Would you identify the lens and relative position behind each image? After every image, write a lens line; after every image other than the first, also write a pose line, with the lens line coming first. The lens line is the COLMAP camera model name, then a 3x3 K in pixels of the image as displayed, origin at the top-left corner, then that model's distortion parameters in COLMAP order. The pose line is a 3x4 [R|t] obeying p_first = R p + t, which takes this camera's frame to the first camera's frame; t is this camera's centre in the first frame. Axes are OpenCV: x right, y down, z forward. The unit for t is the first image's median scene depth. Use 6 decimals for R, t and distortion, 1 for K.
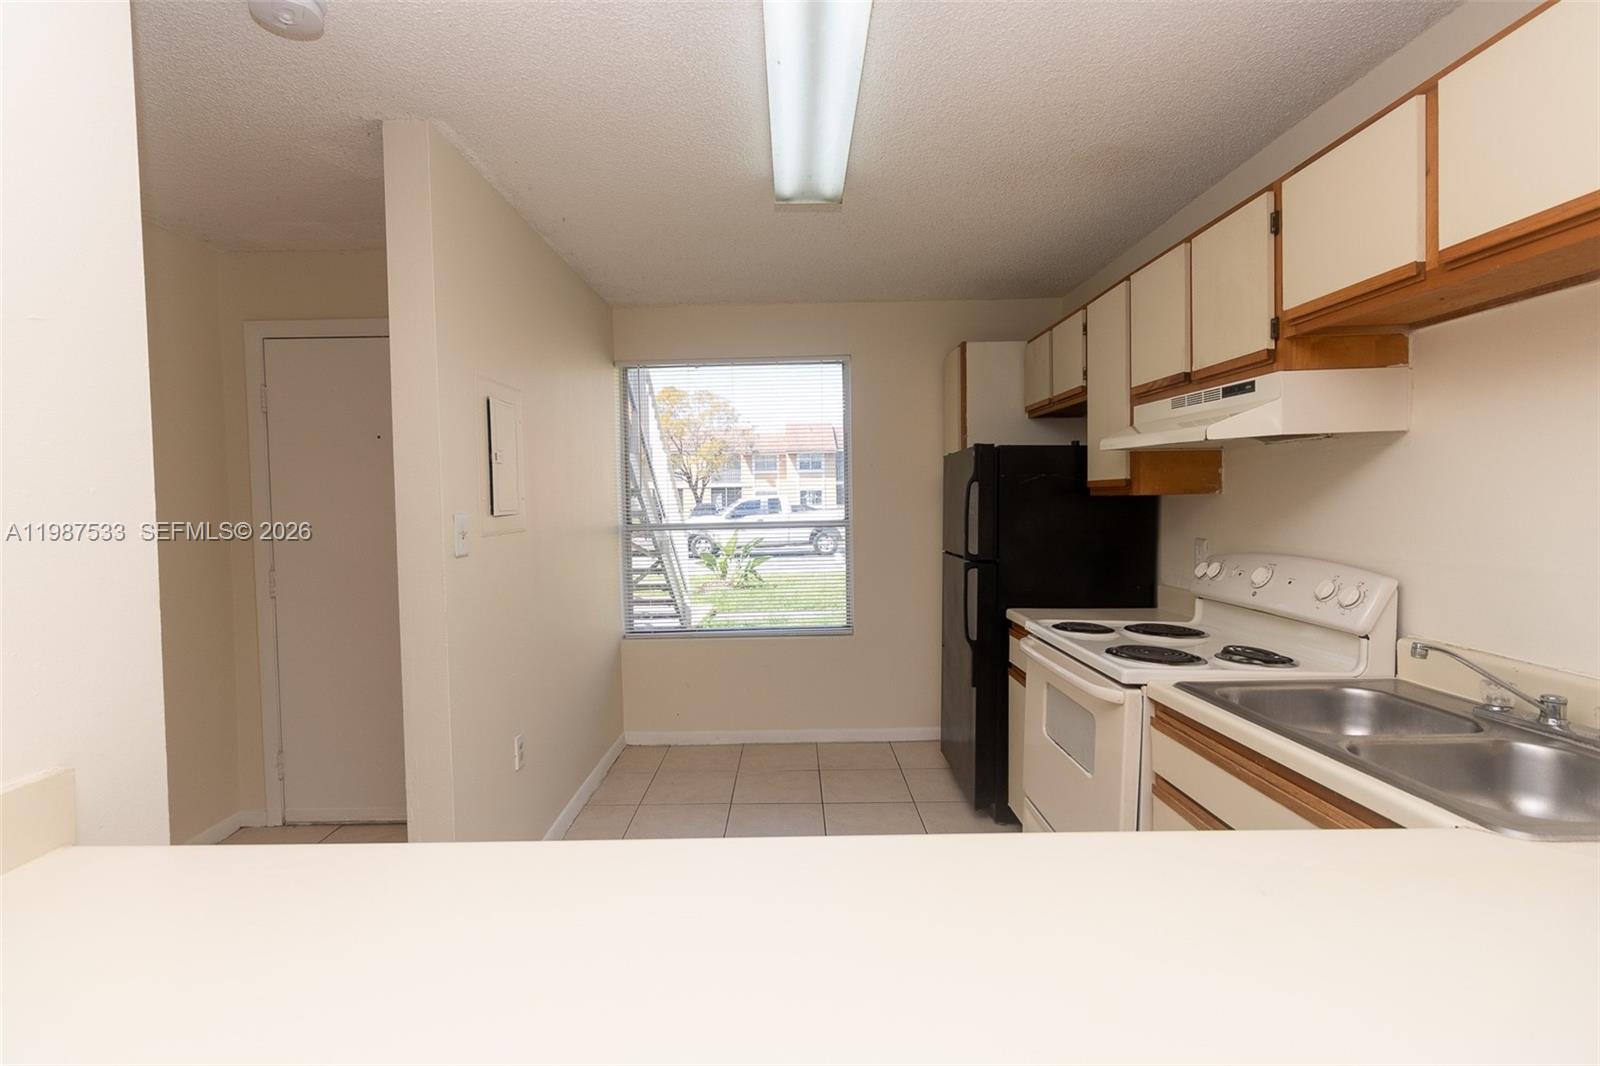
lens RADIAL K [[732.4, 0, 798.5], [0, 732.4, 526.6], [0, 0, 1]] dist [-0.000052, 0.000304]
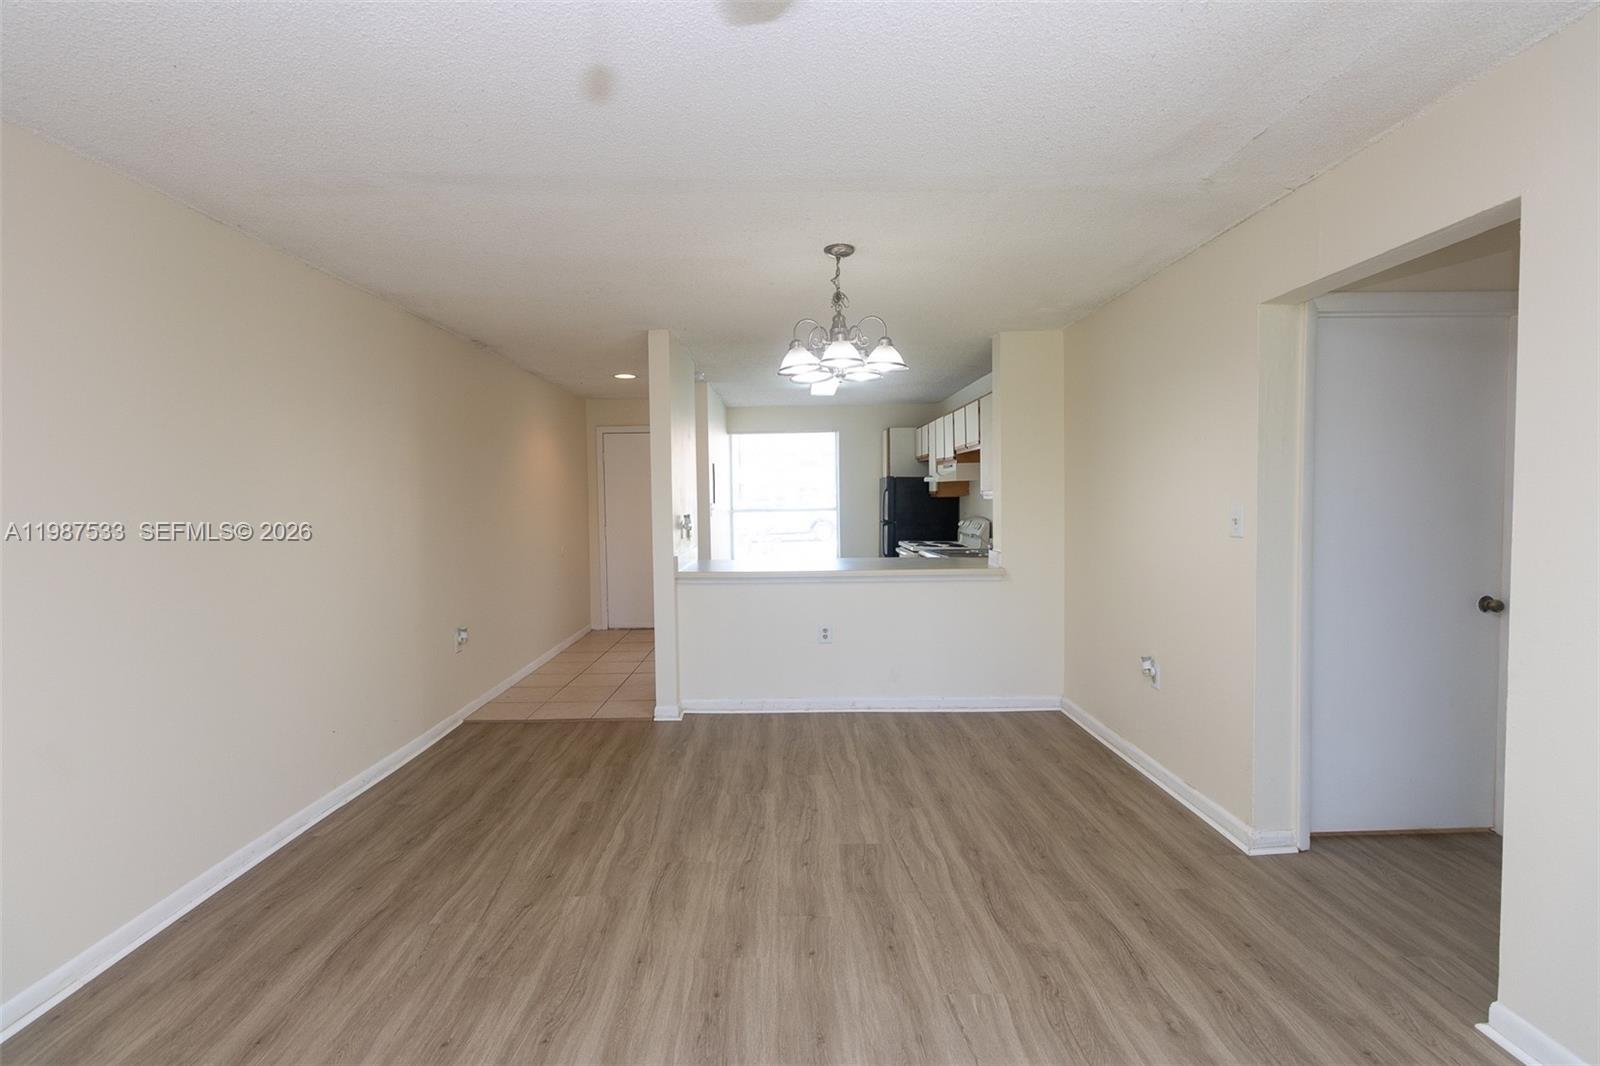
lens RADIAL K [[732.4, 0, 798.5], [0, 732.4, 526.6], [0, 0, 1]] dist [-0.000052, 0.000304]
pose [[0.999961, -0.004736, 0.007480, -0.091900], [0.004716, 0.999985, 0.002719, 0.056848], [-0.007493, -0.002684, 0.999968, -1.668729]]
